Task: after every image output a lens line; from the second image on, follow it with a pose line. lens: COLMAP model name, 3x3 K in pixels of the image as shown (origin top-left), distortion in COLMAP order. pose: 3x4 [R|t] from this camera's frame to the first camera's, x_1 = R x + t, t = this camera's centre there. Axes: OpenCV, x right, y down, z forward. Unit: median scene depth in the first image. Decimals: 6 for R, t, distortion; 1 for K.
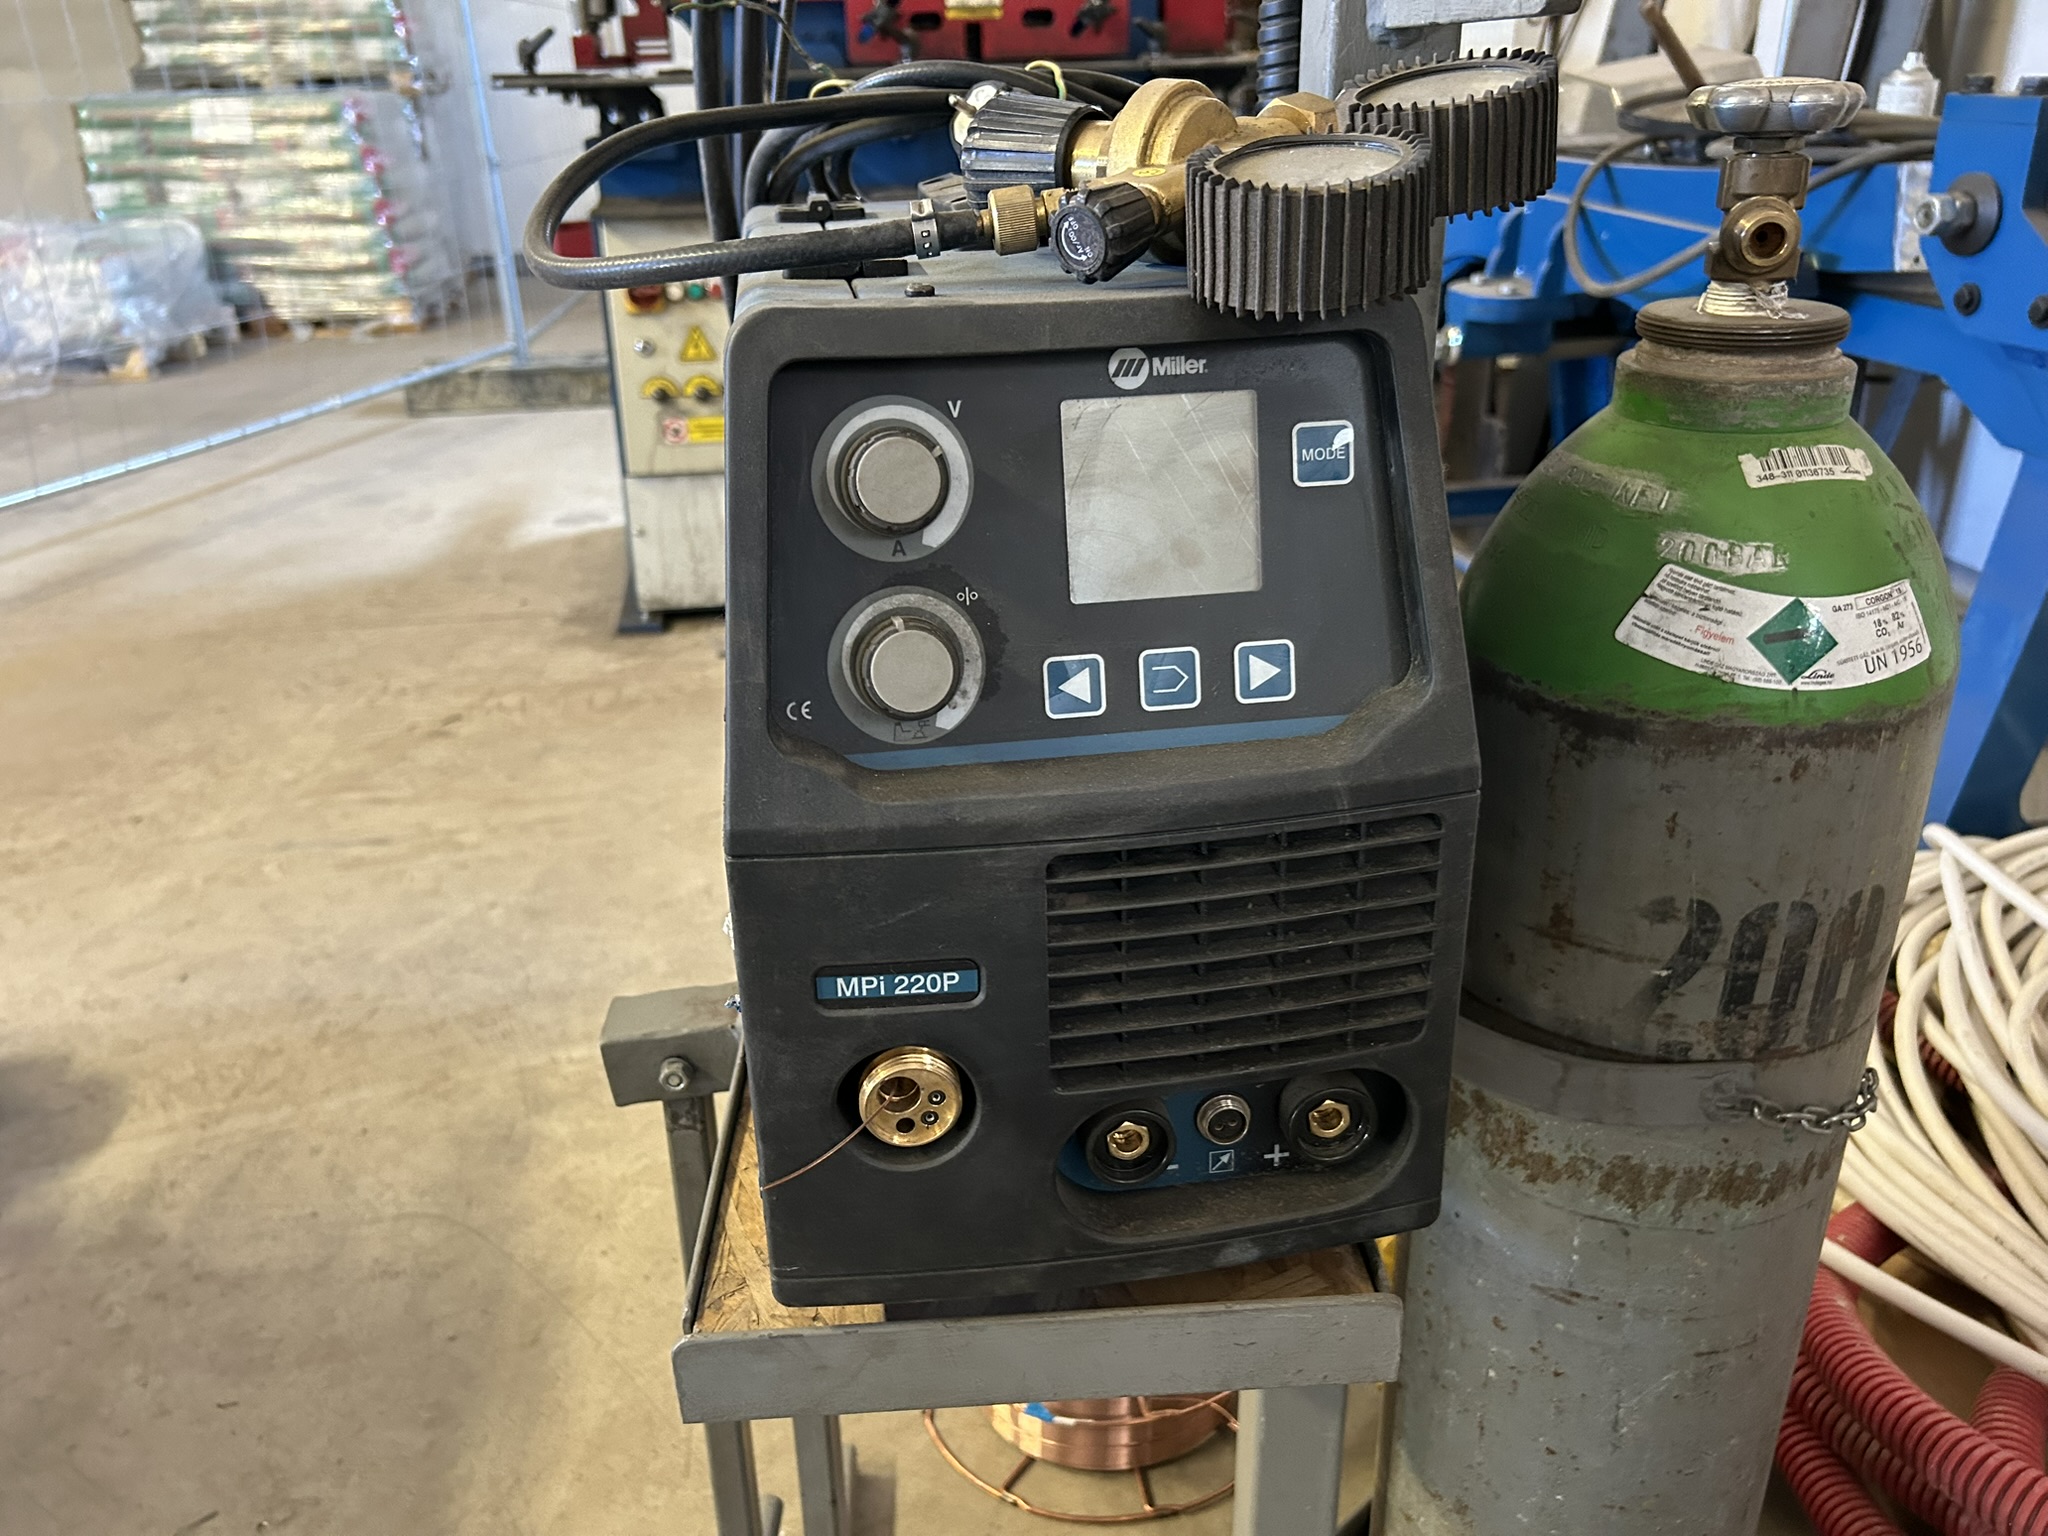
lens RADIAL K [[1571.7, 0, 1024.0], [0, 1571.7, 768.0], [0, 0, 1]] dist [-0.001824, -0.009280]
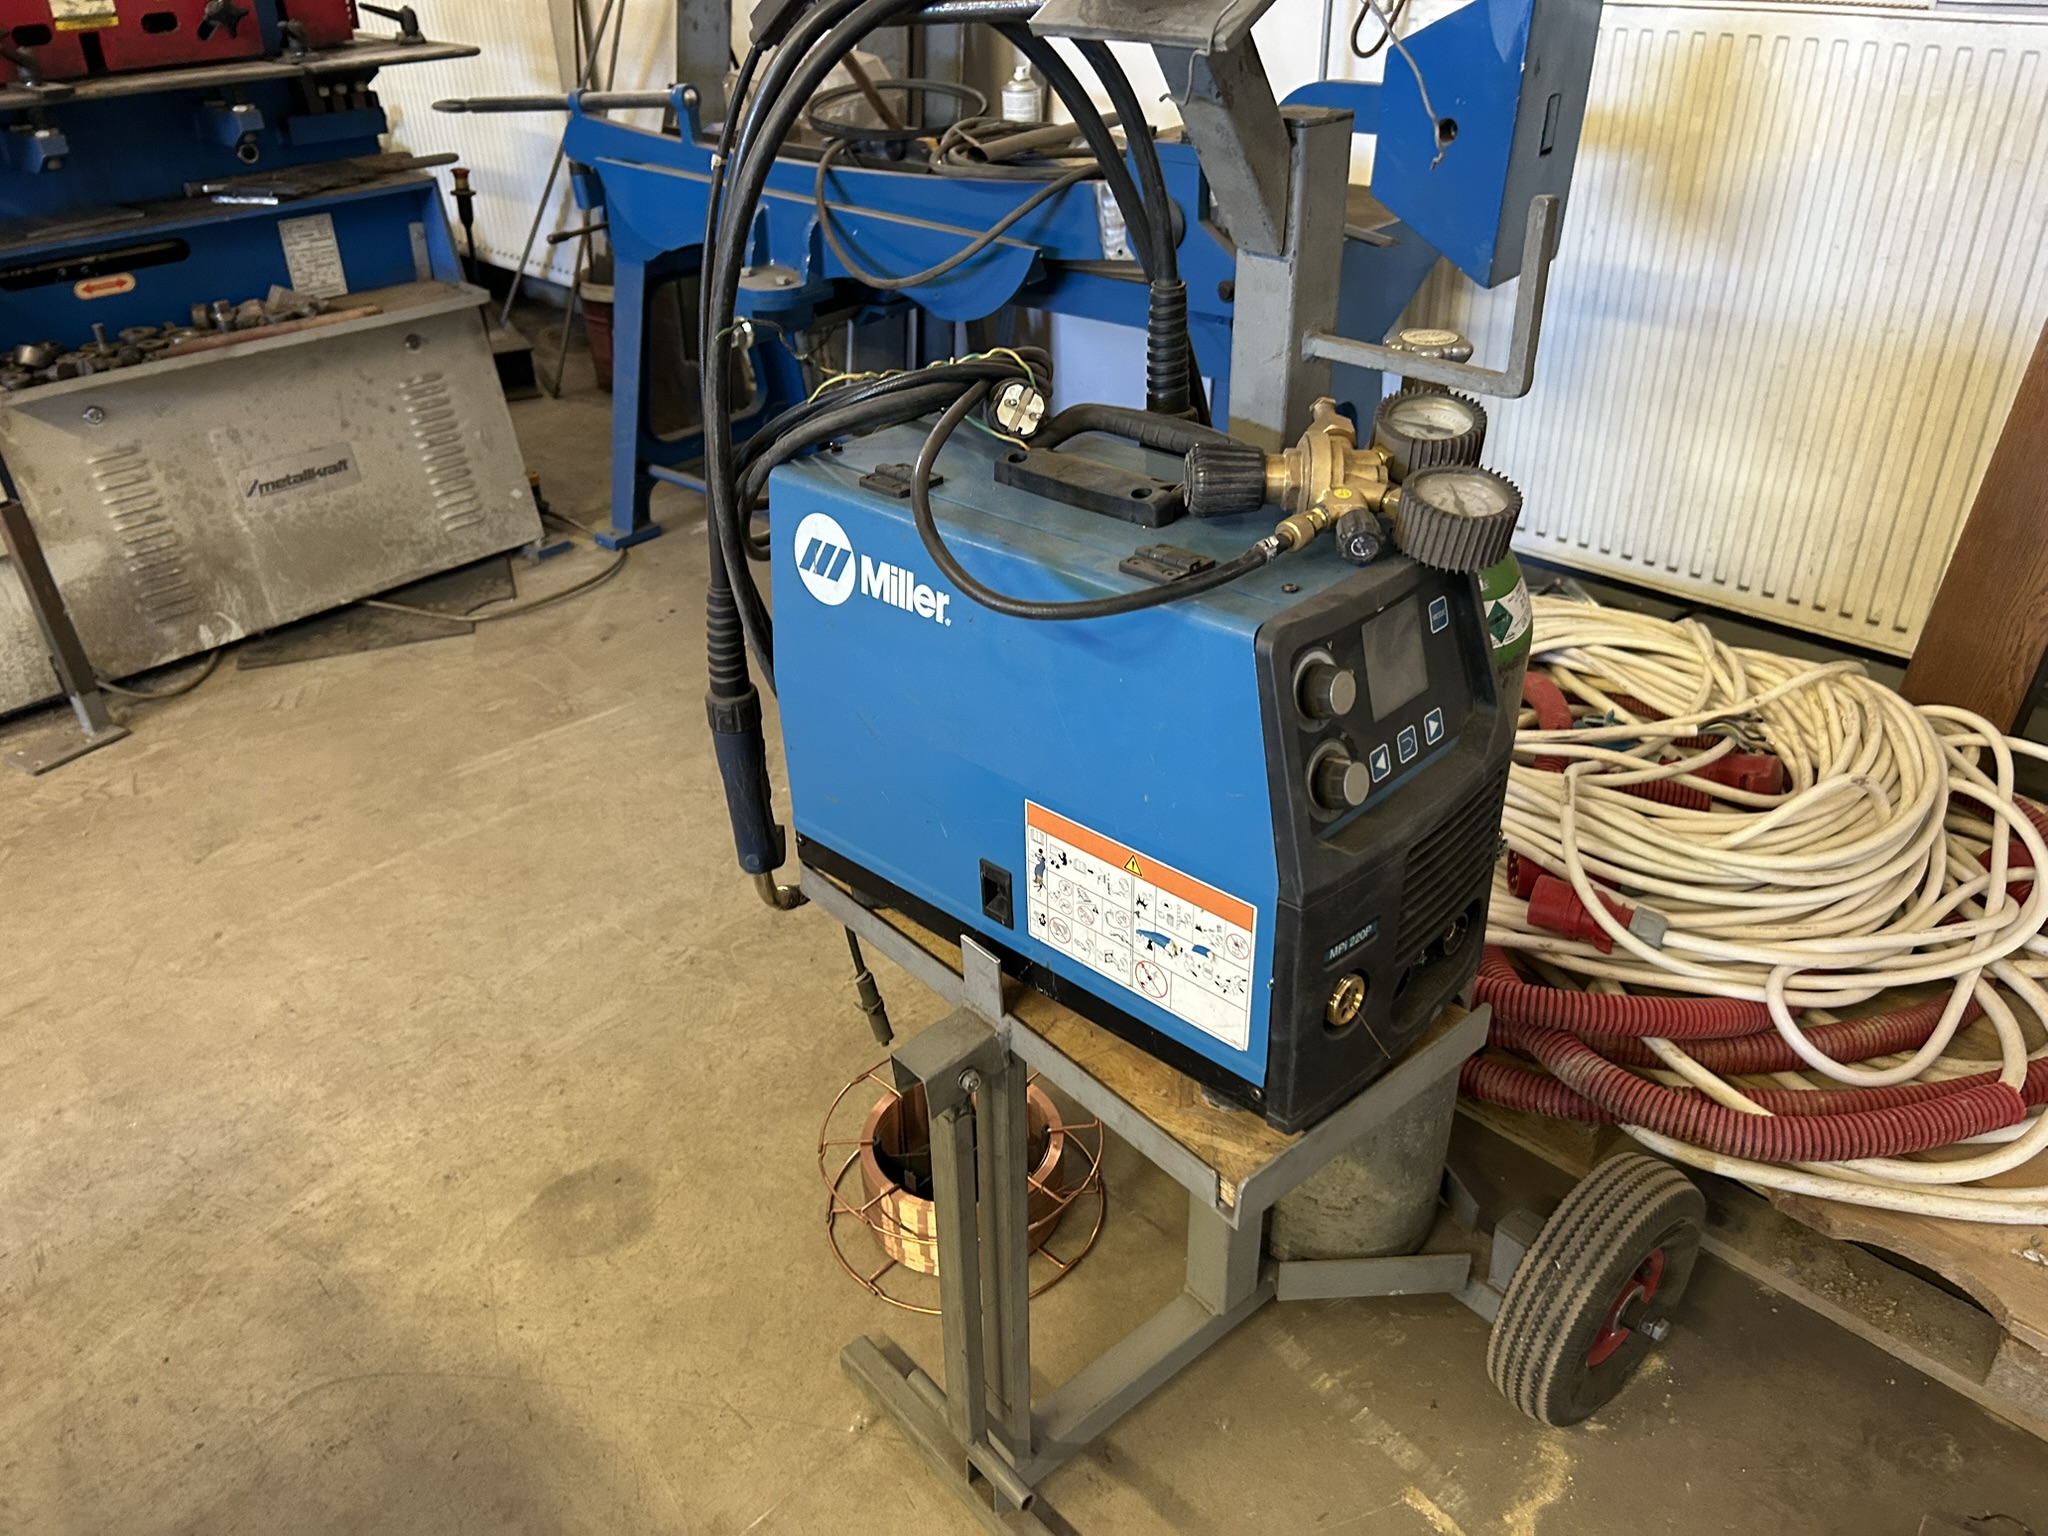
lens RADIAL K [[1533.2, 0, 1024.0], [0, 1533.2, 768.0], [0, 0, 1]] dist [0.040214, -0.035028]
pose [[0.791849, -0.303594, 0.529911, -0.209679], [0.255907, 0.952781, 0.163460, -0.074192], [-0.554515, 0.006172, 0.832151, -0.053534]]
